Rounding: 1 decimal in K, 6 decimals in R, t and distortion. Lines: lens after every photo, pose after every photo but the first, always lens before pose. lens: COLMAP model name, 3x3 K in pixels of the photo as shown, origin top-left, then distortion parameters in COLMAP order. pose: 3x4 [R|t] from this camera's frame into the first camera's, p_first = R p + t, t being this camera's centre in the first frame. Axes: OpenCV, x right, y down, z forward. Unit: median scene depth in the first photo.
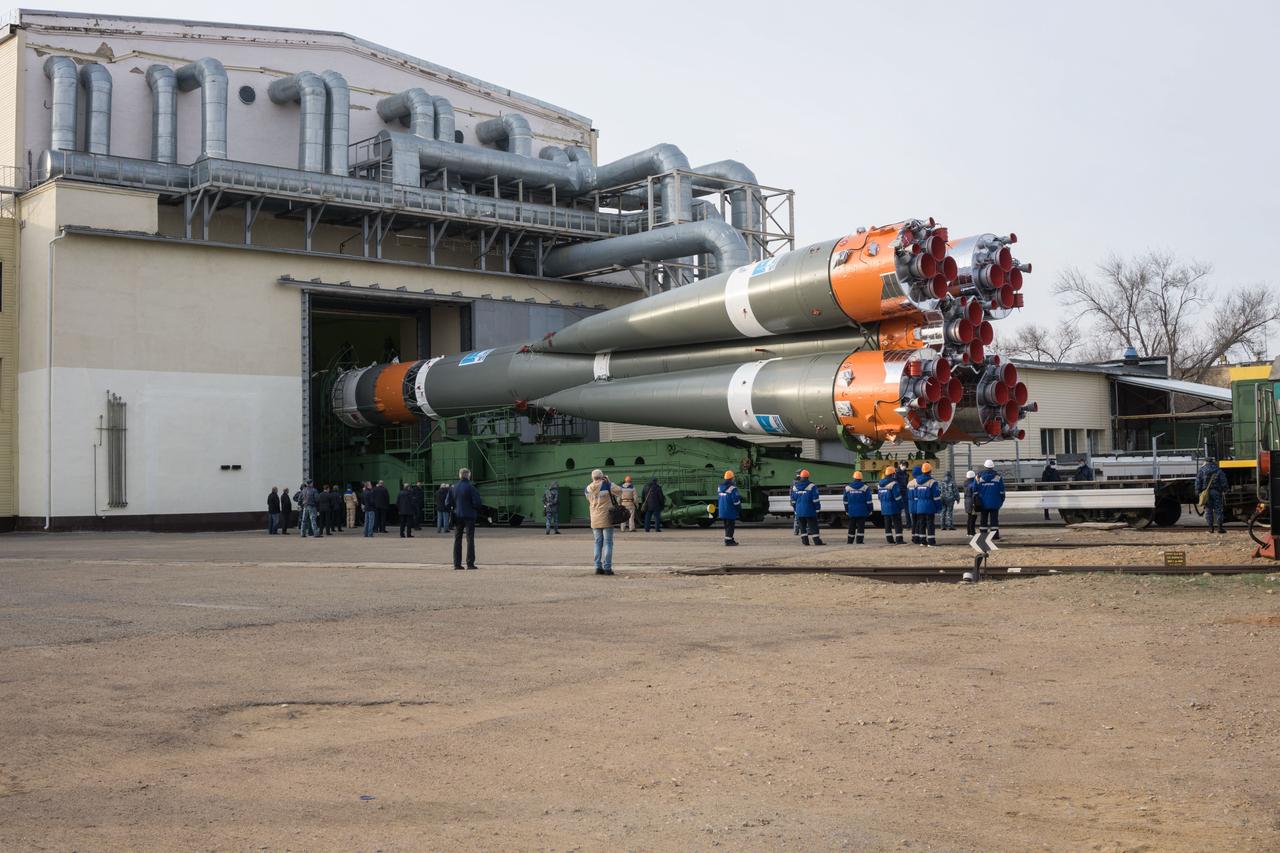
lens RADIAL K [[1468.4, 0, 640.0], [0, 1468.4, 426.5], [0, 0, 1]] dist [0.014568, 0.018599]
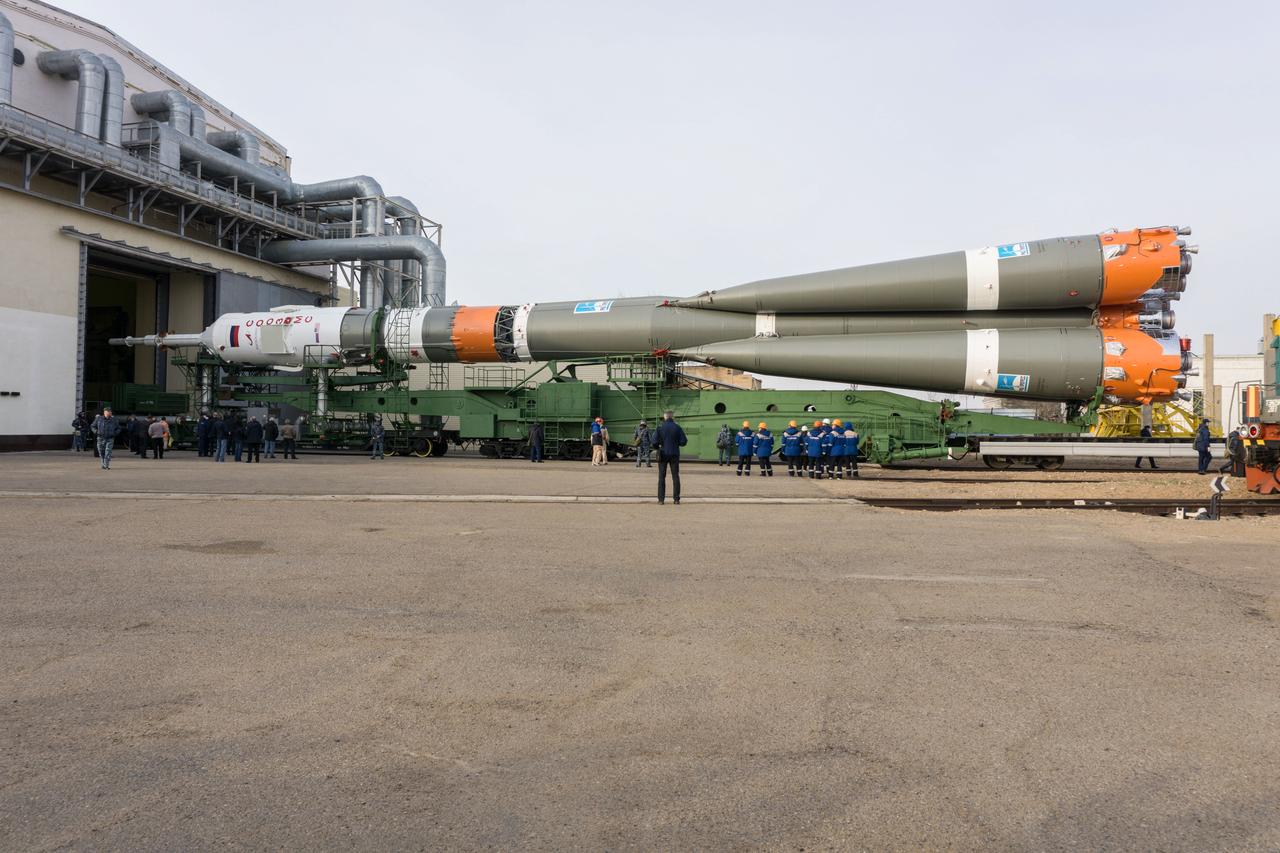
lens RADIAL K [[855.2, 0, 640.0], [0, 855.2, 426.5], [0, 0, 1]] dist [0.008078, 0.007240]
pose [[0.858797, 0.035659, 0.511074, -0.182193], [-0.053758, 0.998340, 0.020677, 0.012311], [-0.509488, -0.045231, 0.859288, 0.188952]]
